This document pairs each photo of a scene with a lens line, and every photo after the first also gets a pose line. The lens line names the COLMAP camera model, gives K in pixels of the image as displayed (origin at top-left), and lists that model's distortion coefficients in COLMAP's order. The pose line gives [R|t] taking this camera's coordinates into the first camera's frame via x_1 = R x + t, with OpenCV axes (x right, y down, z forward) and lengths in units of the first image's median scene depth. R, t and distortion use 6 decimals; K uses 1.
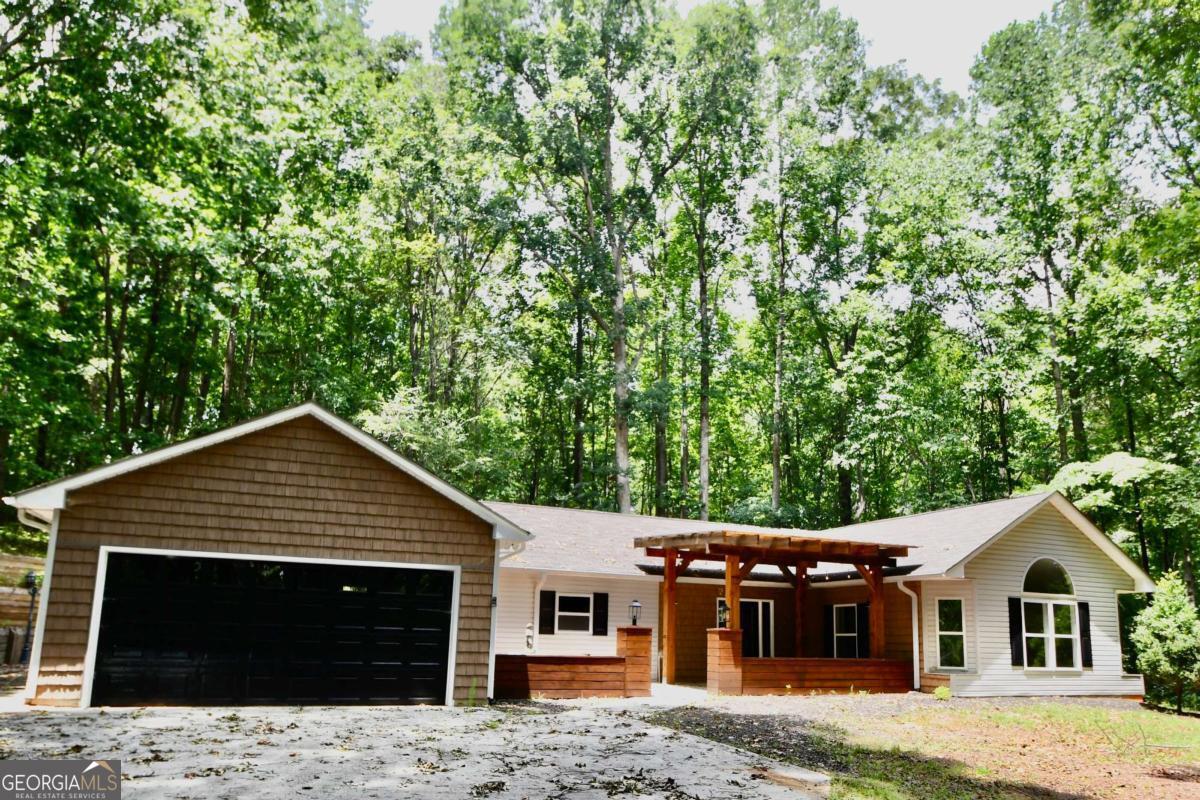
lens RADIAL K [[738.6, 0, 596.3], [0, 738.6, 493.7], [0, 0, 1]] dist [0.002347, -0.001105]
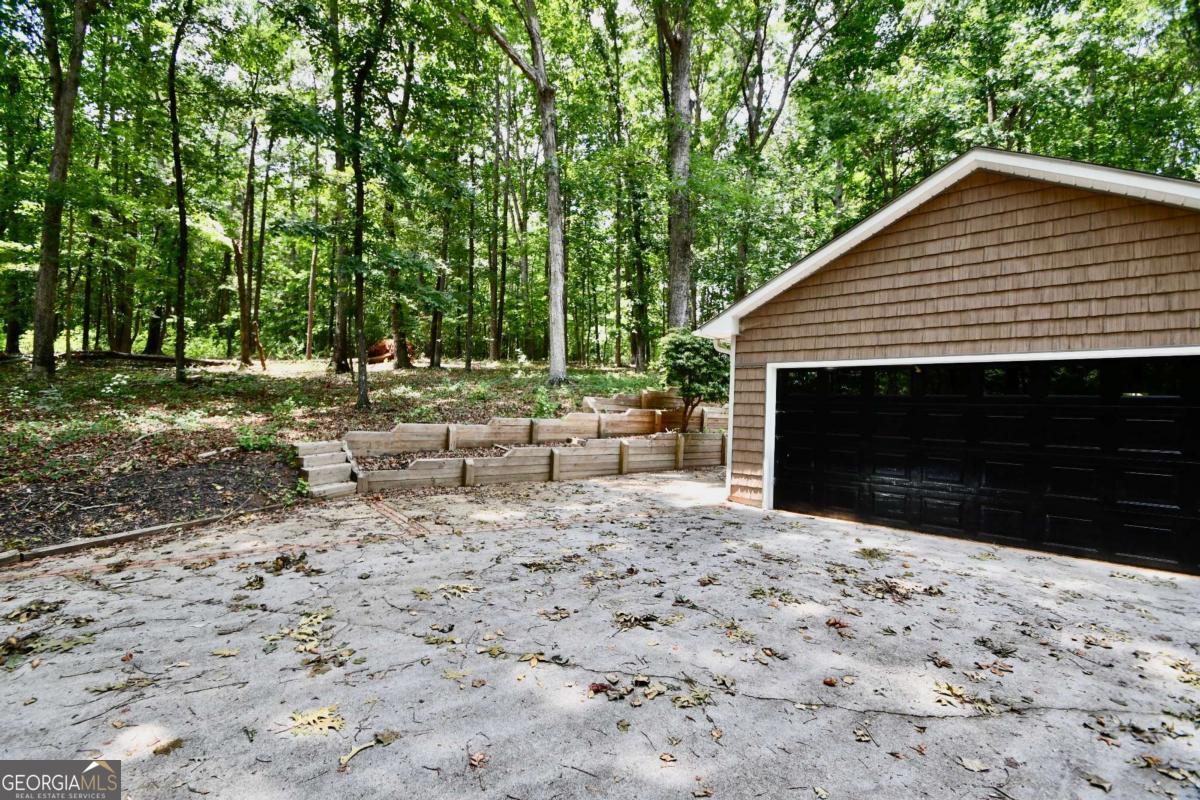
lens RADIAL K [[522.8, 0, 591.2], [0, 522.8, 400.6], [0, 0, 1]] dist [0.014702, -0.017759]
pose [[0.402779, -0.030143, -0.914801, -0.067350], [0.142294, 0.989368, 0.030050, 0.059536], [0.904169, -0.142274, 0.402786, 0.411317]]
